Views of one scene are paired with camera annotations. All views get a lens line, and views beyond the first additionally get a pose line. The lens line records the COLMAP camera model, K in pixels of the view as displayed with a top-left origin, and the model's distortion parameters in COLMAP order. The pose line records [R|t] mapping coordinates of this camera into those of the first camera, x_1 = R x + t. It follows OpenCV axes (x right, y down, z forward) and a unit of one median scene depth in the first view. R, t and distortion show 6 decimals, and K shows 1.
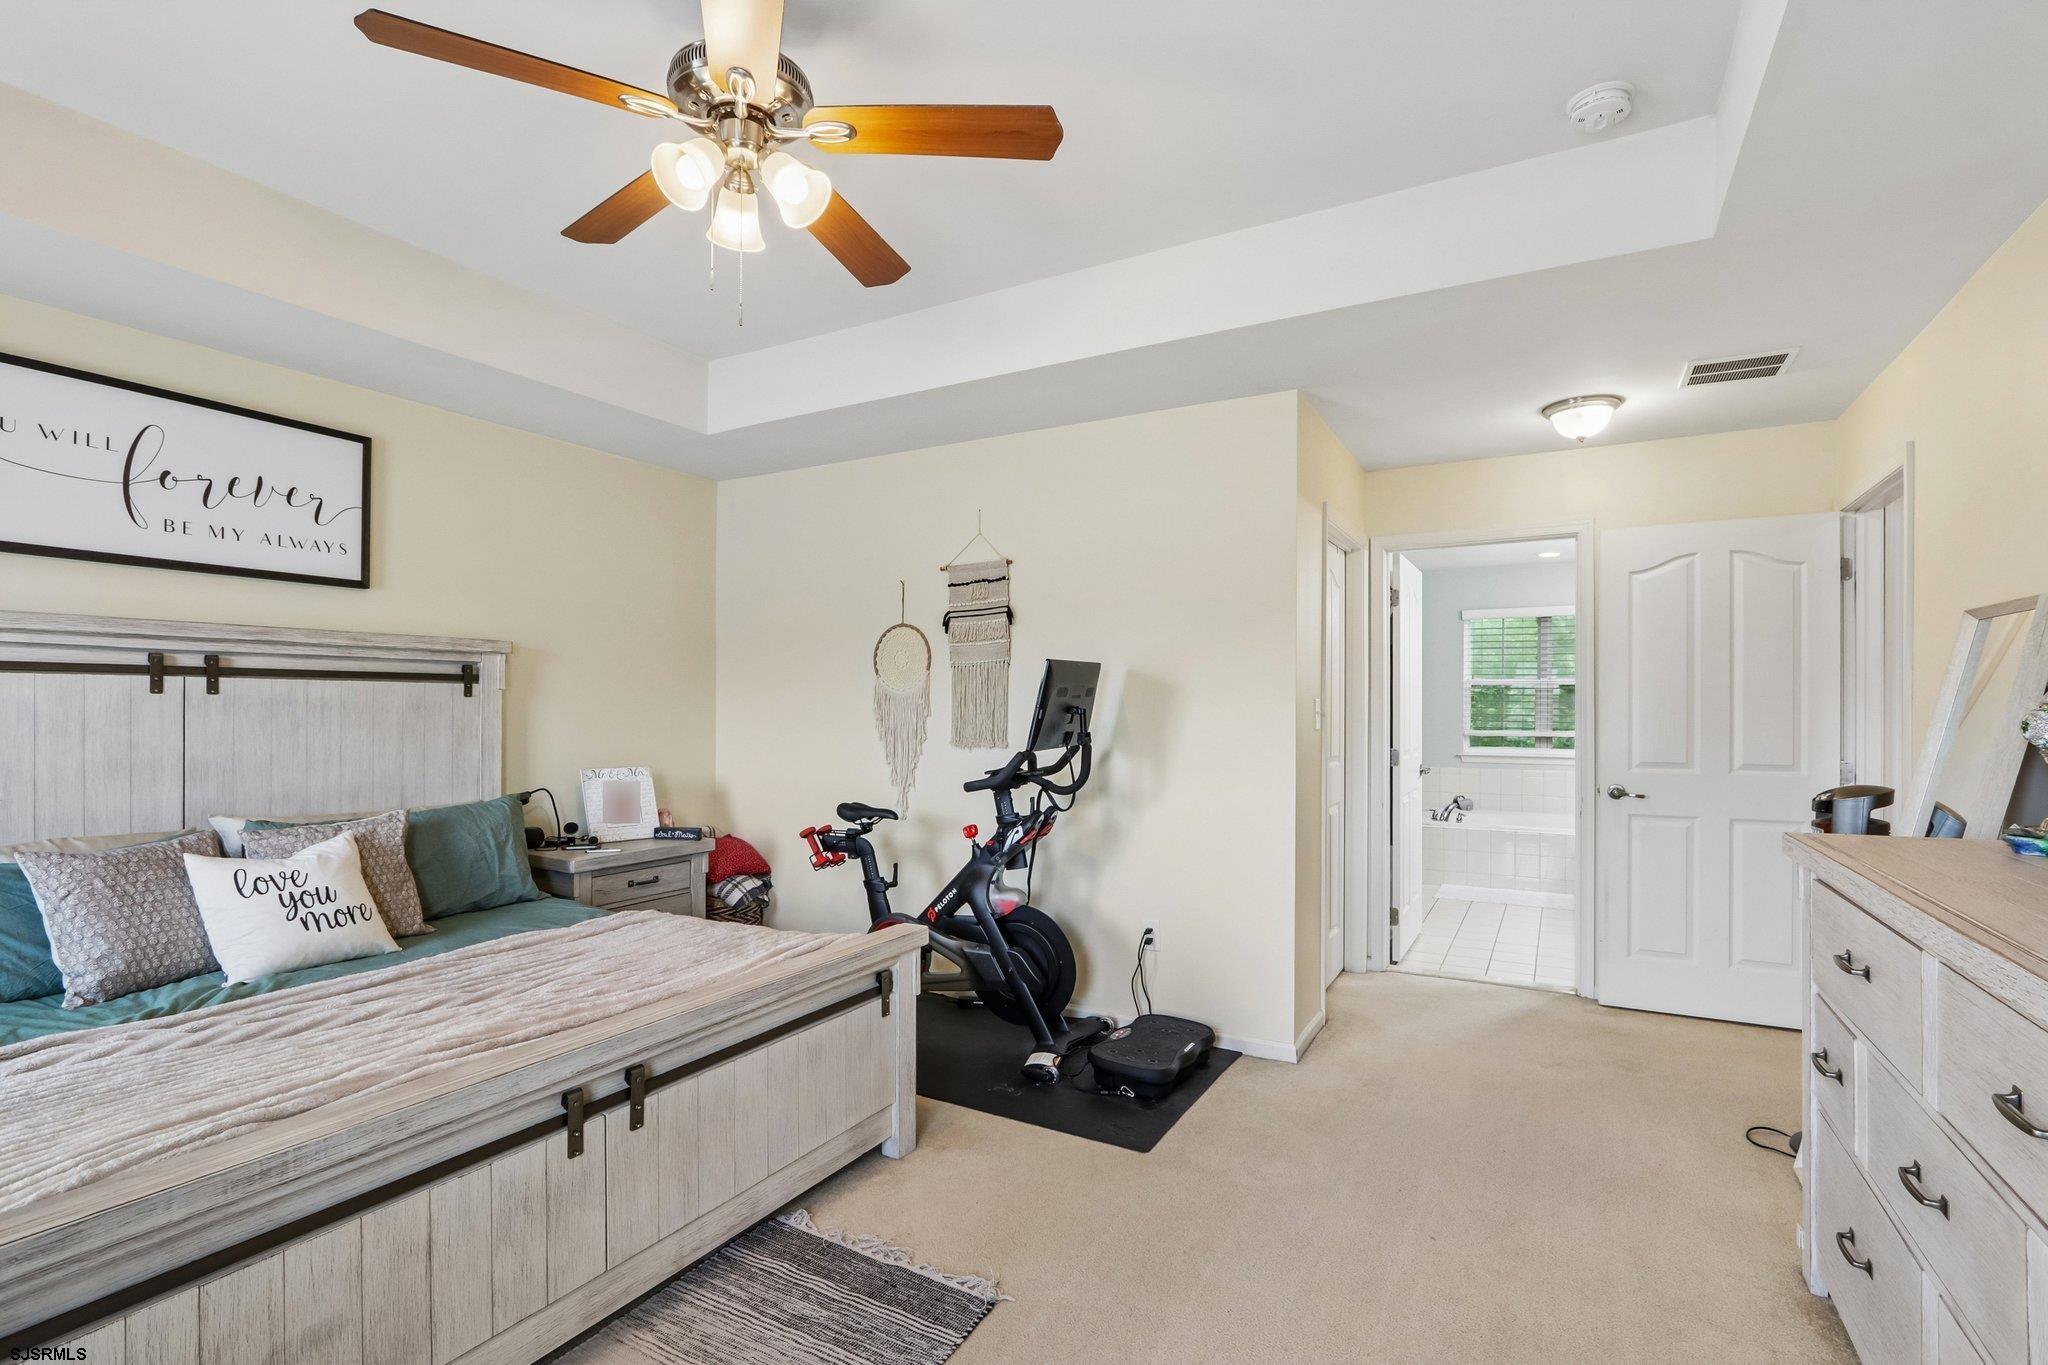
lens RADIAL K [[954.3, 0, 1014.5], [0, 954.3, 694.7], [0, 0, 1]] dist [-0.010185, 0.000550]
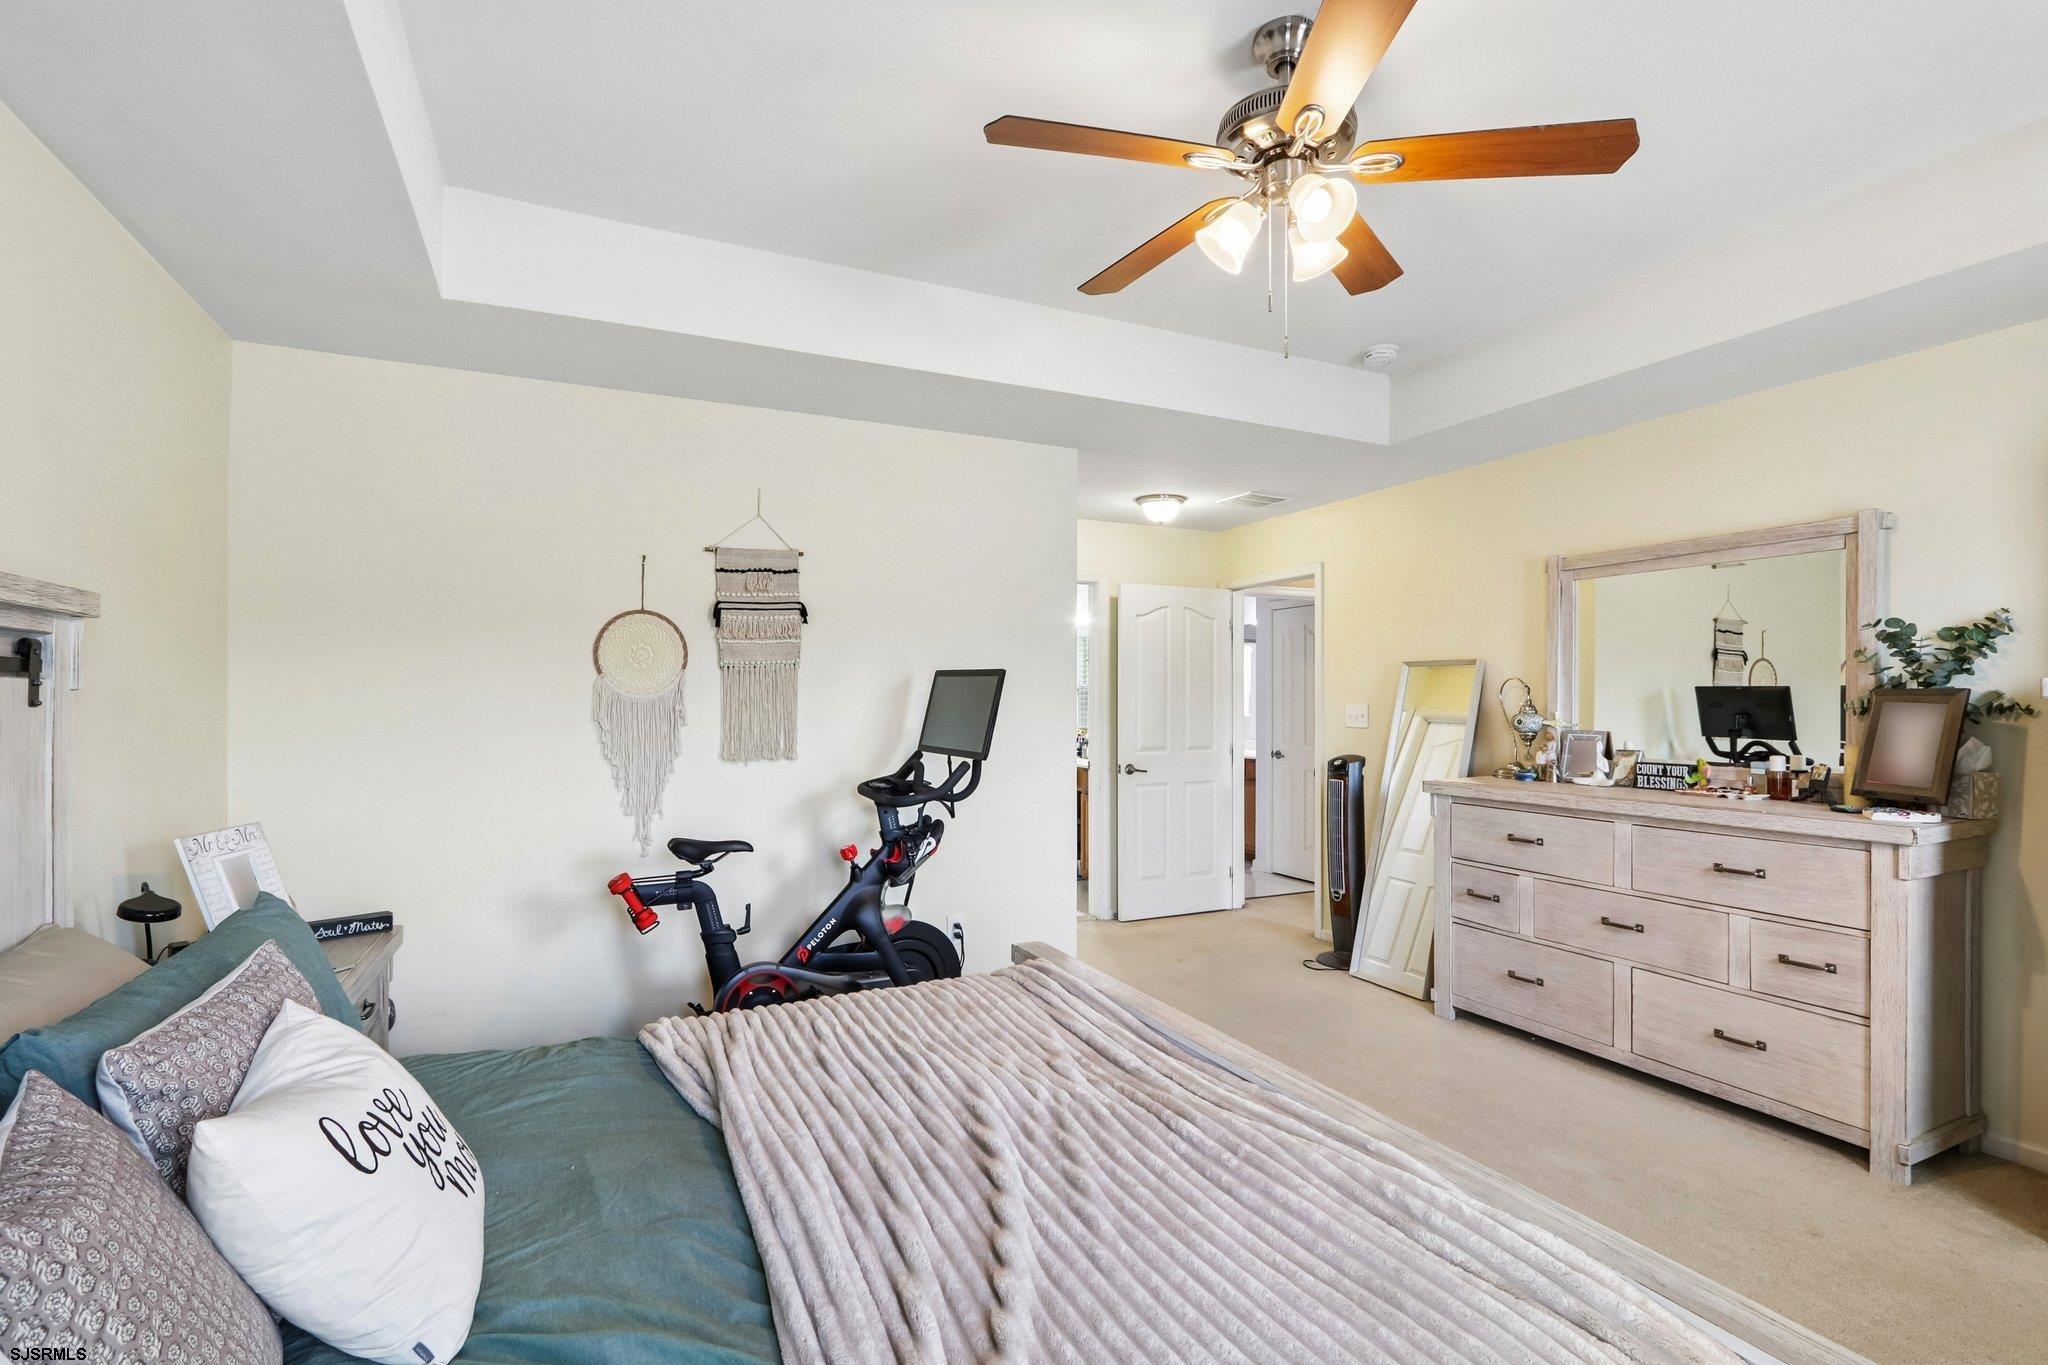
lens RADIAL K [[954.3, 0, 1024.5], [0, 954.3, 695.8], [0, 0, 1]] dist [-0.010185, 0.000550]
pose [[0.572642, 0.004897, 0.819791, -0.644578], [-0.009668, 0.999953, 0.000780, -0.007506], [-0.819748, -0.008372, 0.572663, 0.316621]]
